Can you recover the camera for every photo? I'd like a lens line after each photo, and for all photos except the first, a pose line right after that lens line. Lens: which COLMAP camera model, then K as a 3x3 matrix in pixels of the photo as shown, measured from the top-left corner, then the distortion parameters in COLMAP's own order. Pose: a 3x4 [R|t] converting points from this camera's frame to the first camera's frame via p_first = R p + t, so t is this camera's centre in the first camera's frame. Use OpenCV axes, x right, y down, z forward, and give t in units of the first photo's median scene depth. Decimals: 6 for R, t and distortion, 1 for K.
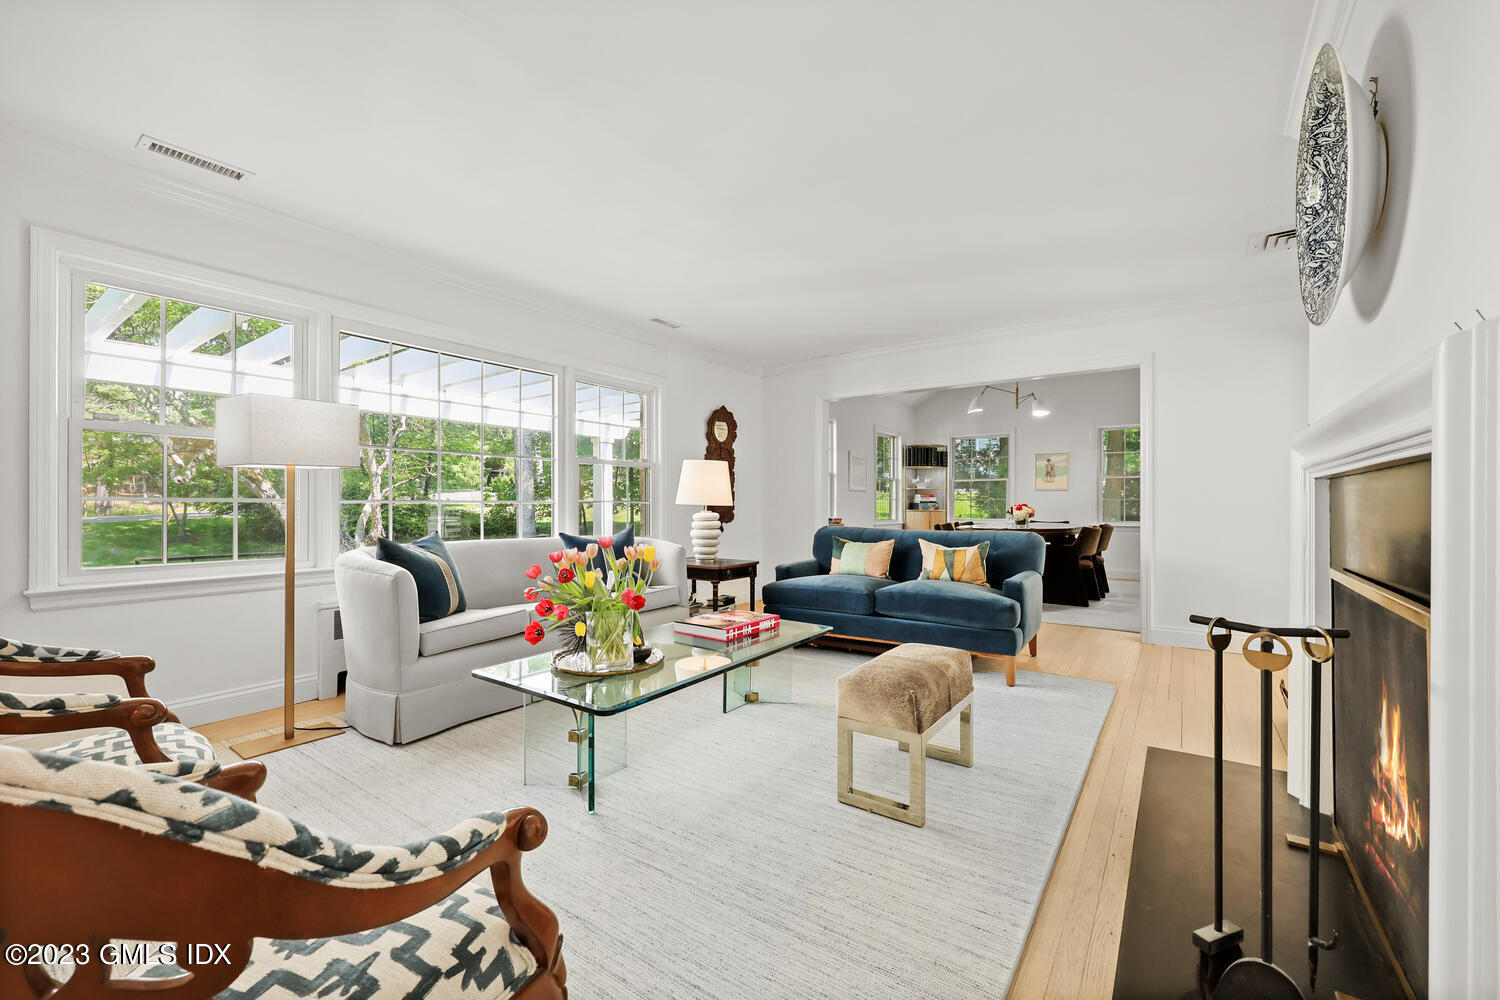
lens RADIAL K [[625.9, 0, 750.0], [0, 625.9, 500.0], [0, 0, 1]] dist [-0.001489, -0.000251]
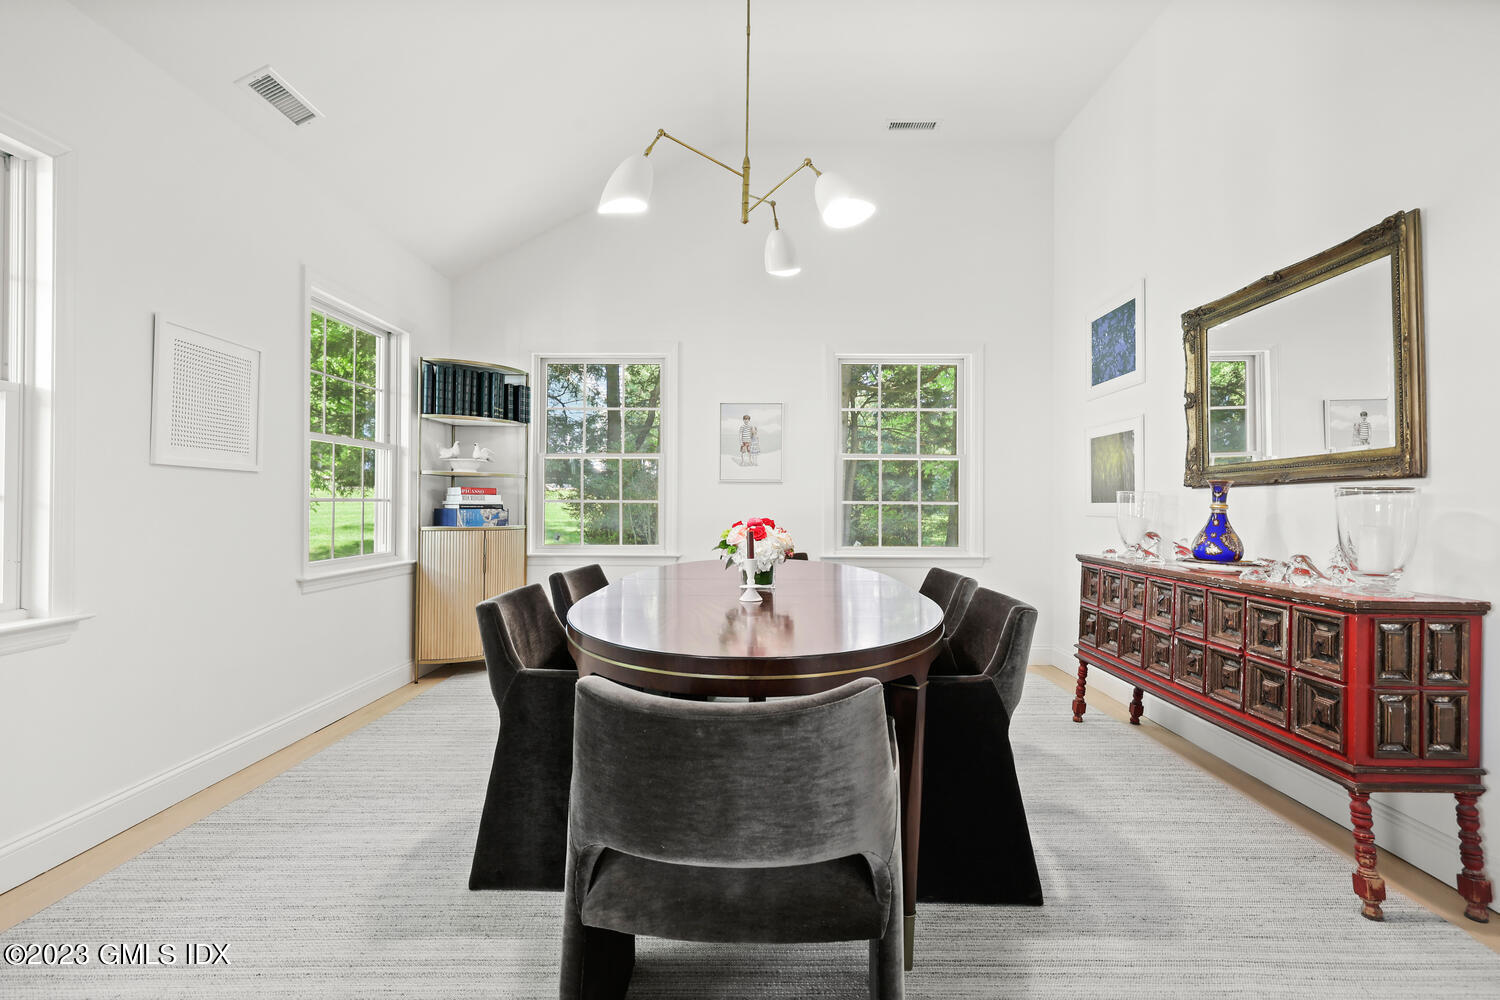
lens RADIAL K [[766.2, 0, 750.0], [0, 766.2, 500.0], [0, 0, 1]] dist [0.000360, 0.000028]
pose [[0.833895, 0.006877, 0.551880, 0.197067], [-0.007239, 0.999973, -0.001524, -0.002026], [-0.551875, -0.002724, 0.833922, 0.620362]]
